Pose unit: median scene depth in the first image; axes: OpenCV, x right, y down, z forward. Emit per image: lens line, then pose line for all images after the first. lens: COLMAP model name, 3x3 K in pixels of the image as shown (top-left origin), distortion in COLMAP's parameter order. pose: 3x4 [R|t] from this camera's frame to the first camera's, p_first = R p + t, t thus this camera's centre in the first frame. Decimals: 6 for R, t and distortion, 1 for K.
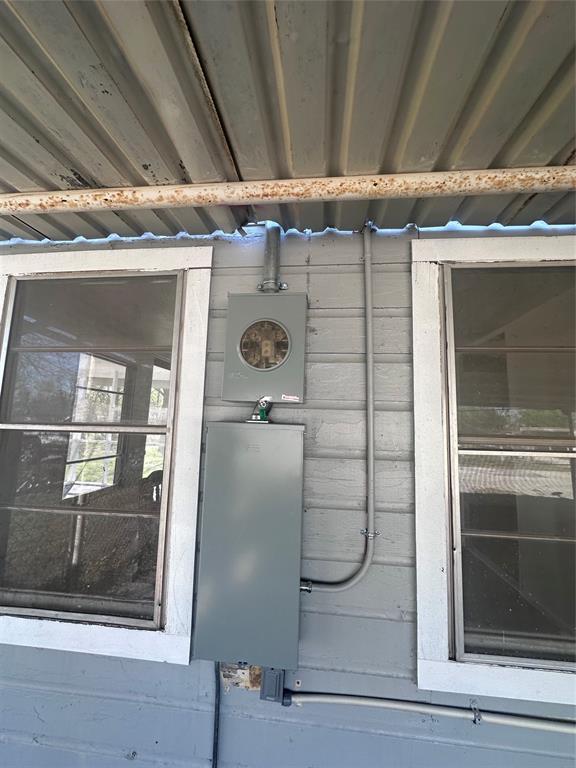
lens RADIAL K [[309.0, 0, 288.0], [0, 309.0, 386.0], [0, 0, 1]] dist [-0.002215, 0.000483]
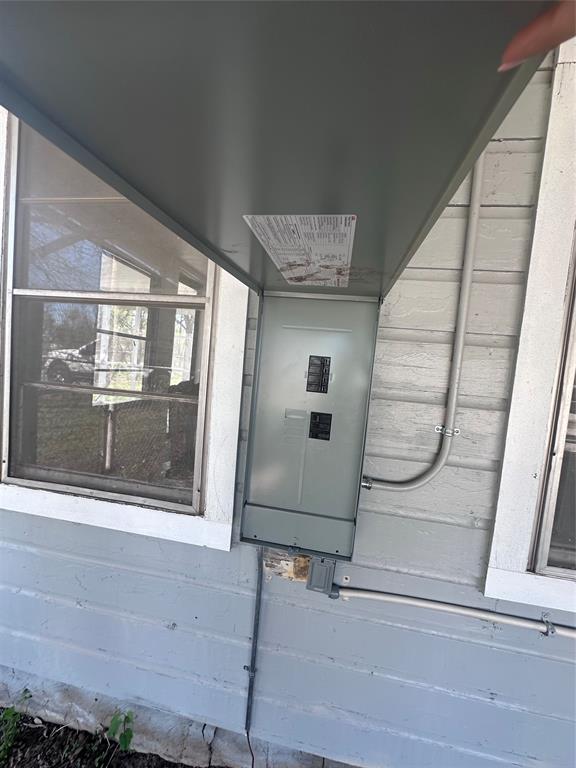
lens RADIAL K [[309.0, 0, 288.5], [0, 309.0, 383.7], [0, 0, 1]] dist [-0.002215, 0.000483]
pose [[0.996625, 0.062093, -0.053698, -0.123618], [-0.051618, 0.982633, 0.178235, 0.224119], [0.063832, -0.174861, 0.982522, 0.175415]]
